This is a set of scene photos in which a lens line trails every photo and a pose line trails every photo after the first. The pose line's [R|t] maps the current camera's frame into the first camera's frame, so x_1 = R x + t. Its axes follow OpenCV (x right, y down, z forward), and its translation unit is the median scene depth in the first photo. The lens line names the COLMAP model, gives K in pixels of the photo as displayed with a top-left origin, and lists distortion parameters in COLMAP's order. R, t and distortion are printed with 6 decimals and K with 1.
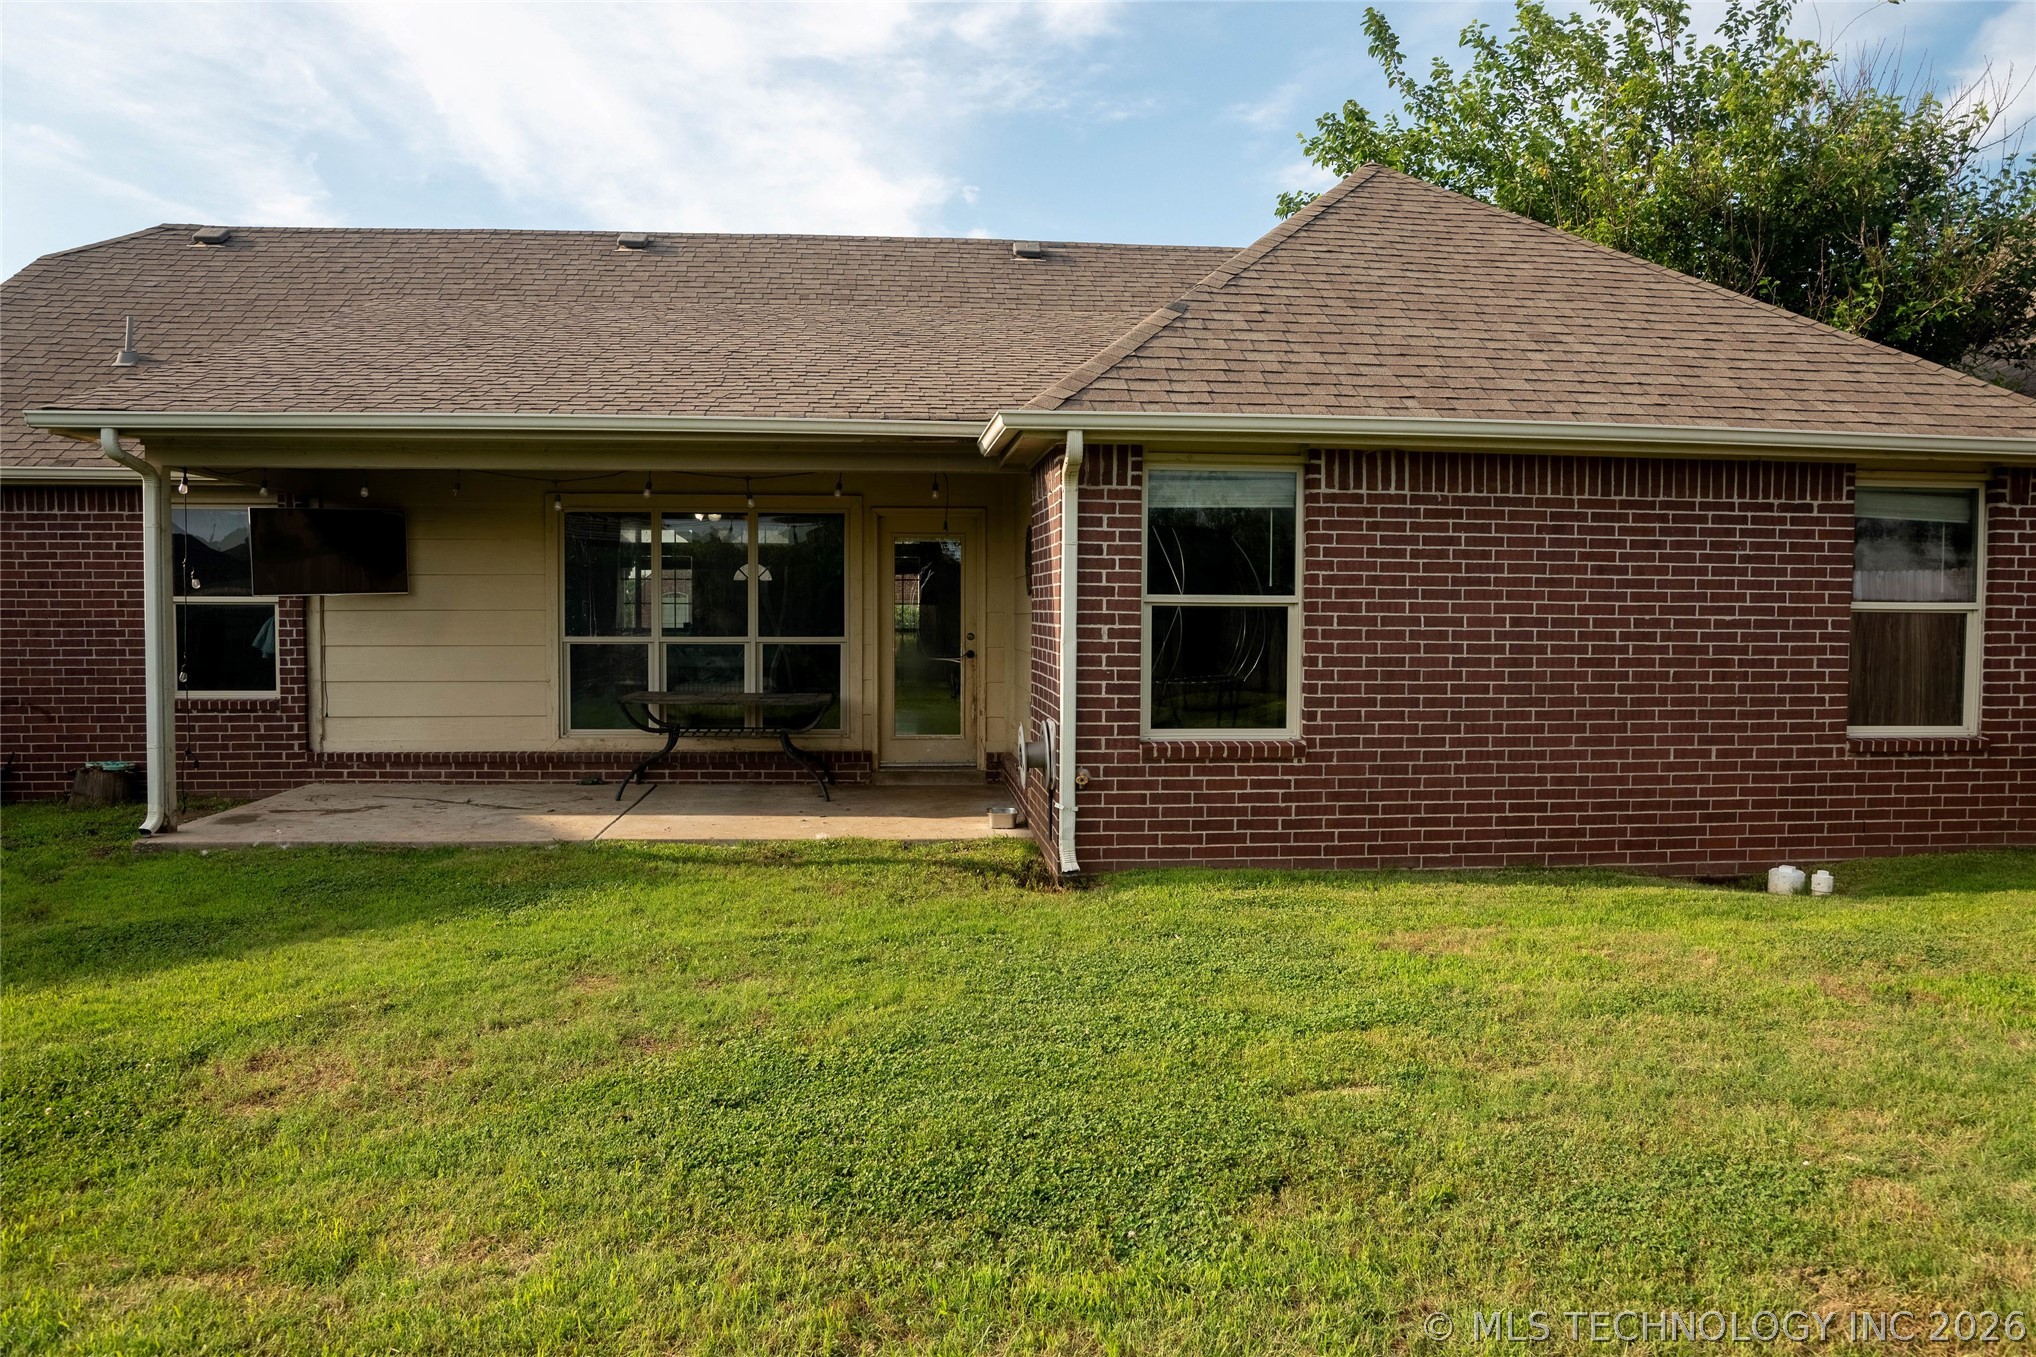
lens RADIAL K [[1393.9, 0, 1018.0], [0, 1393.9, 678.5], [0, 0, 1]] dist [-0.108218, 0.080348]
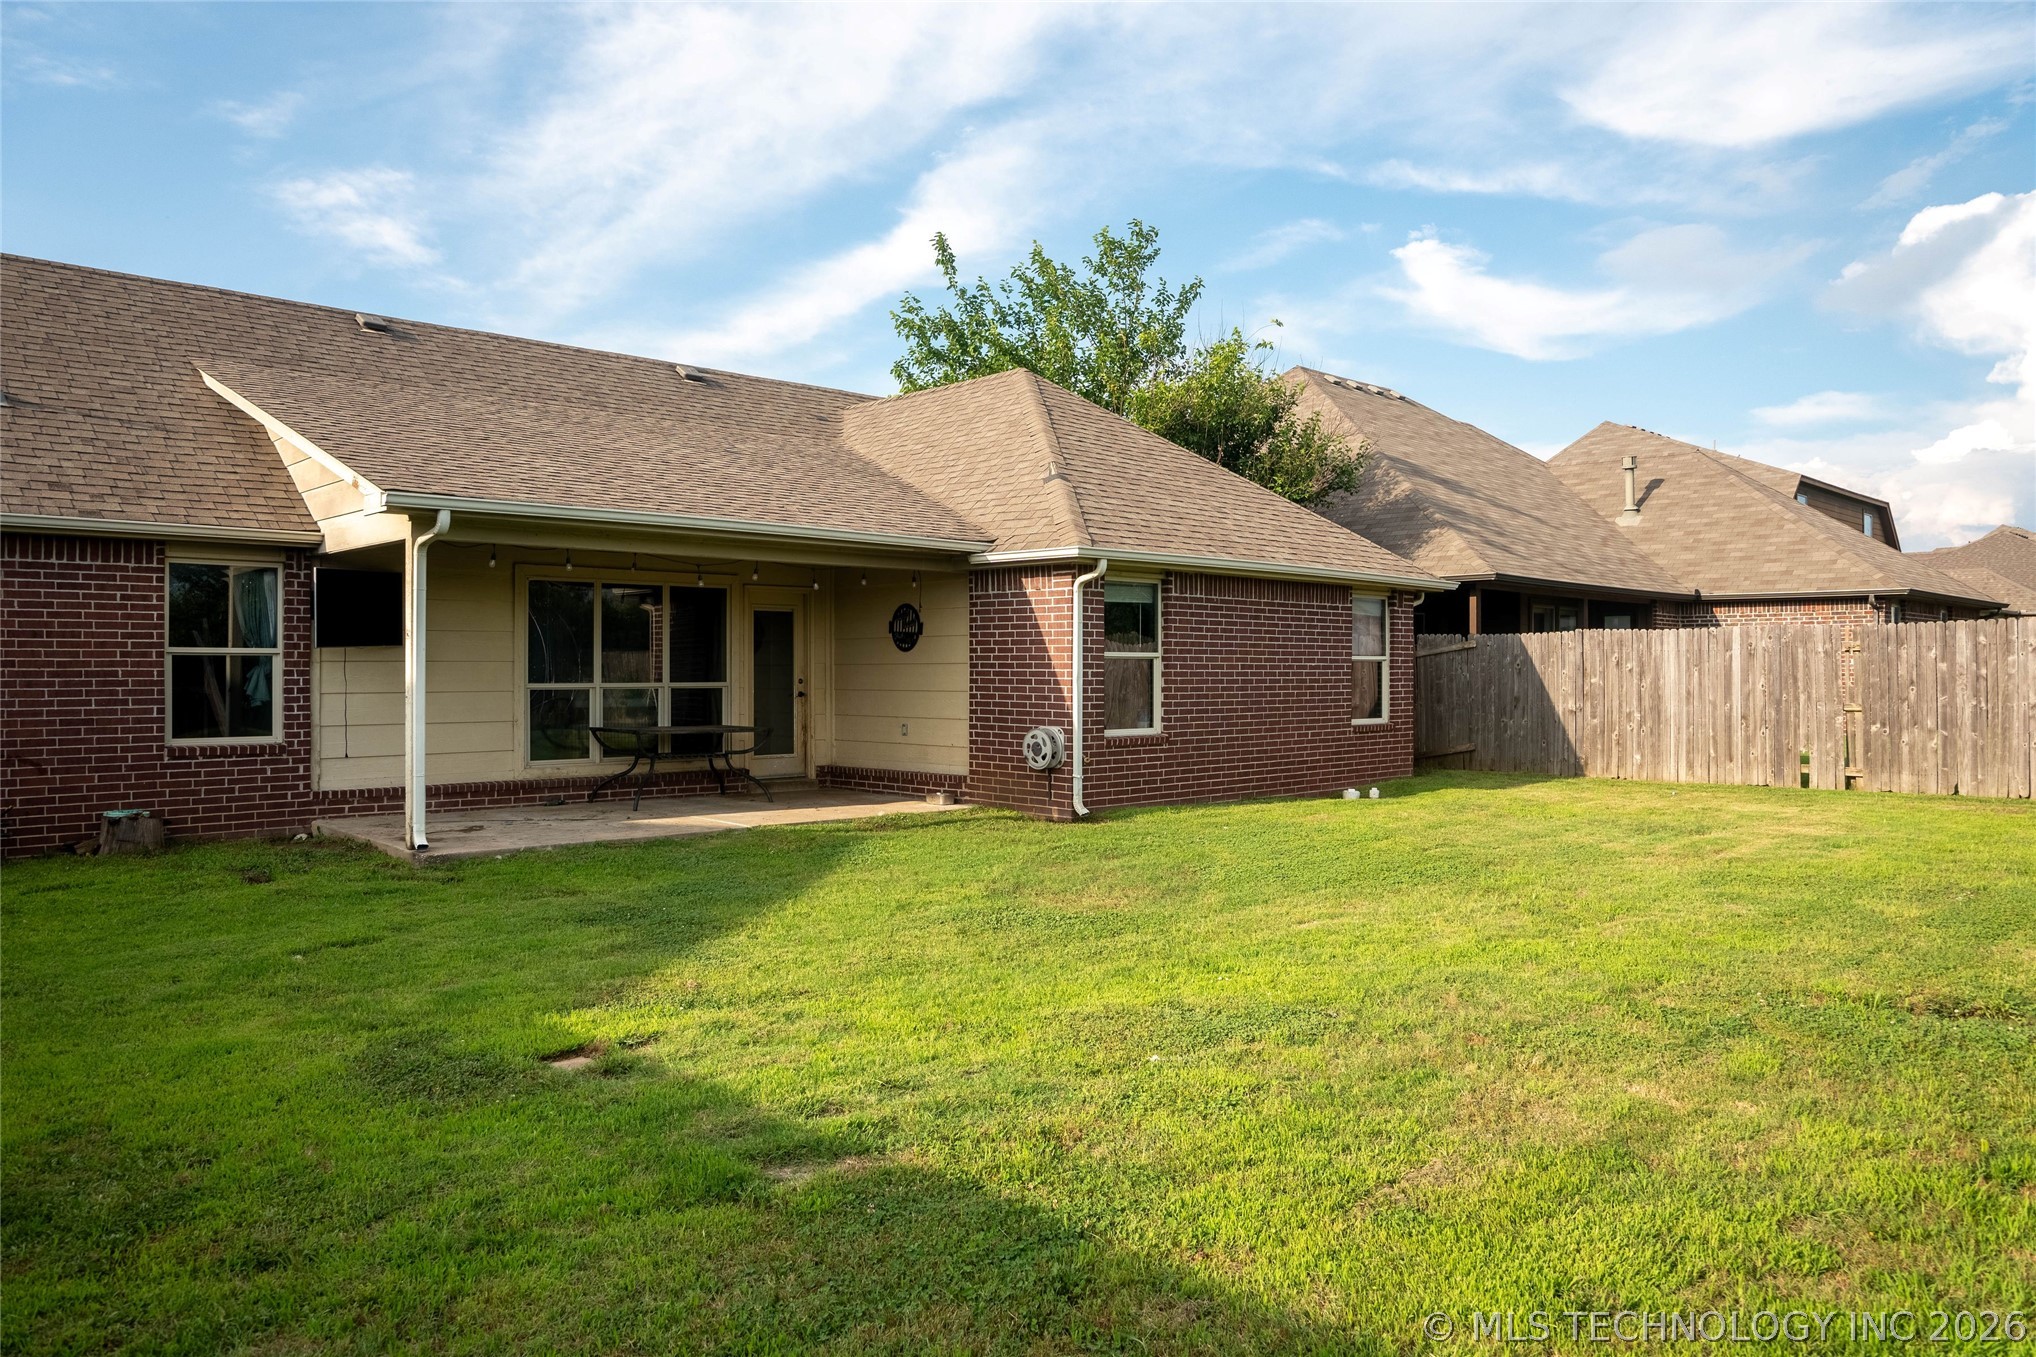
lens RADIAL K [[1393.9, 0, 1018.0], [0, 1393.9, 678.5], [0, 0, 1]] dist [-0.108218, 0.080348]
pose [[0.783587, -0.007978, 0.621230, -0.768558], [0.031829, 0.999120, -0.027317, 0.011981], [-0.620466, 0.041178, 0.783152, -0.208637]]
